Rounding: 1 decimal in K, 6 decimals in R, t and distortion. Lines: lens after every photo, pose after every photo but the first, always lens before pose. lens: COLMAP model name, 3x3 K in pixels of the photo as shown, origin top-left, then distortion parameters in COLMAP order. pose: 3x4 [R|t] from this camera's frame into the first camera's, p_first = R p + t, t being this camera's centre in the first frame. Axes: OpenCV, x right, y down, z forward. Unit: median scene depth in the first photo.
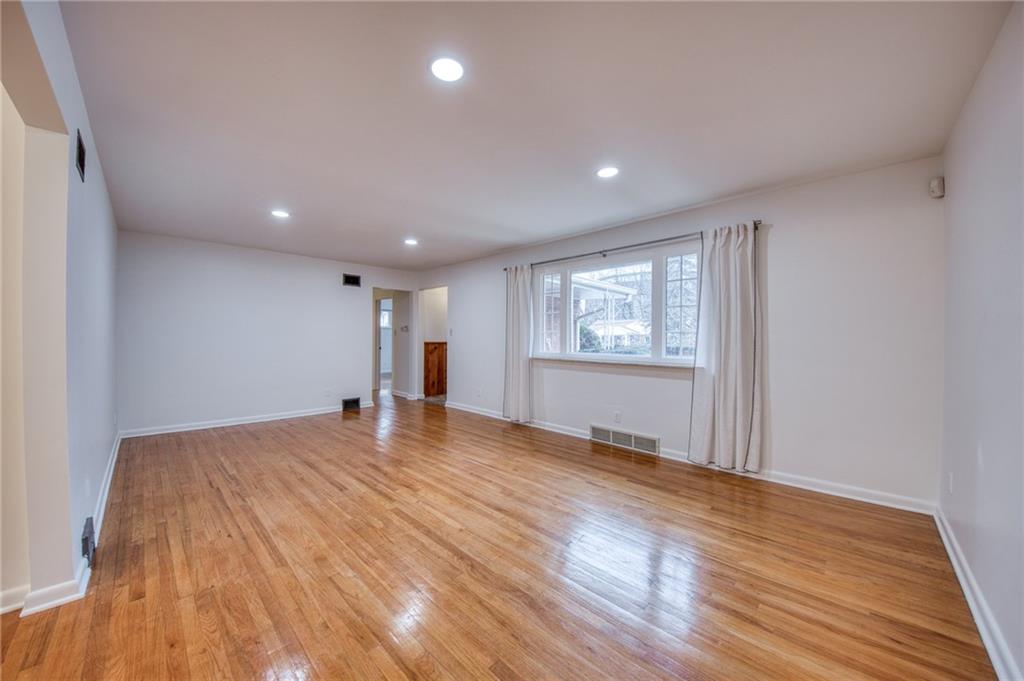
lens RADIAL K [[361.1, 0, 515.4], [0, 361.1, 339.1], [0, 0, 1]] dist [0.000885, 0.000100]
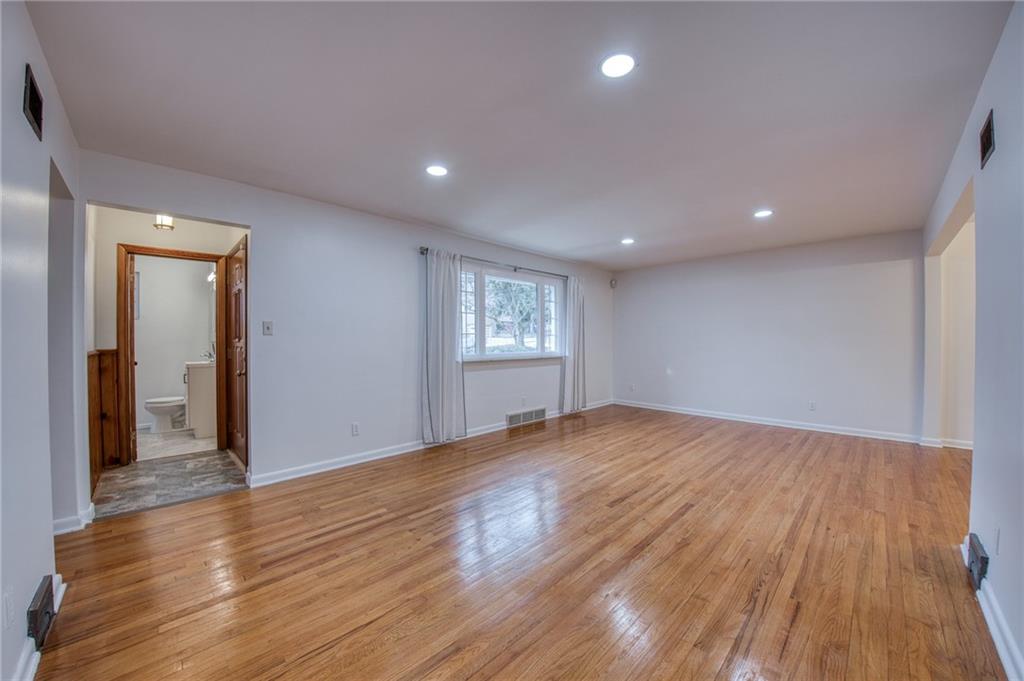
lens RADIAL K [[361.1, 0, 515.3], [0, 361.1, 340.5], [0, 0, 1]] dist [0.000885, 0.000100]
pose [[0.027780, -0.007664, 0.999585, -1.272732], [0.003556, 0.999965, 0.007568, -0.010409], [-0.999608, 0.003344, 0.027806, 1.282892]]
